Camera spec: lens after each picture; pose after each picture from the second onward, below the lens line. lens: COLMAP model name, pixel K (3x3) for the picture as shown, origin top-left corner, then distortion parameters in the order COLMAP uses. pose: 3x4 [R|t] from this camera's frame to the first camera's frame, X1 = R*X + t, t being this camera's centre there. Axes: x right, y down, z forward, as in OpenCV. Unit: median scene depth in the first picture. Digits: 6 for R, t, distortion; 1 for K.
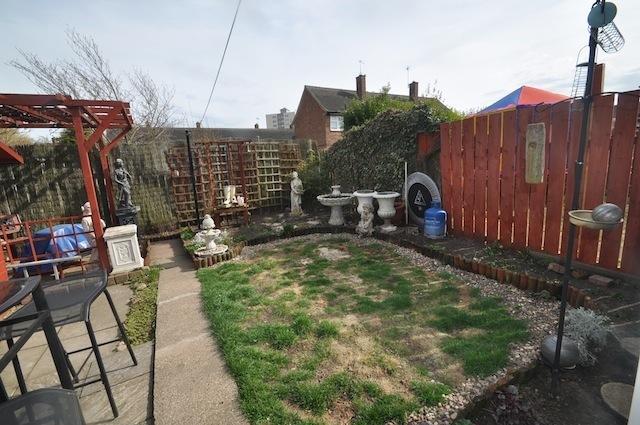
lens RADIAL K [[275.9, 0, 320.4], [0, 275.9, 214.6], [0, 0, 1]] dist [-0.003586, -0.000150]
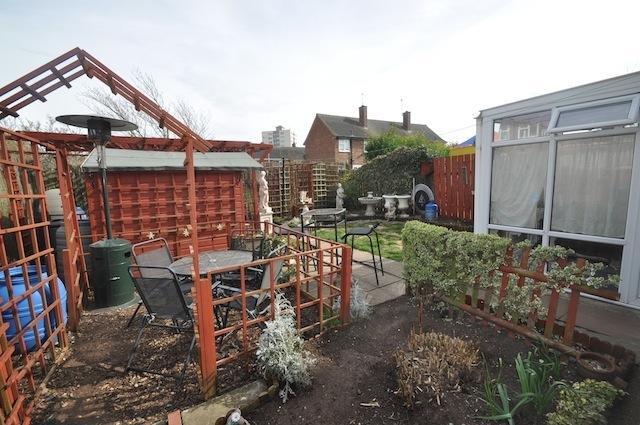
lens RADIAL K [[275.9, 0, 319.3], [0, 275.9, 211.8], [0, 0, 1]] dist [-0.003586, -0.000150]
pose [[0.999481, 0.011903, 0.029924, -0.288431], [-0.009922, 0.997803, -0.065507, 0.121791], [-0.030638, 0.065176, 0.997403, -0.605643]]
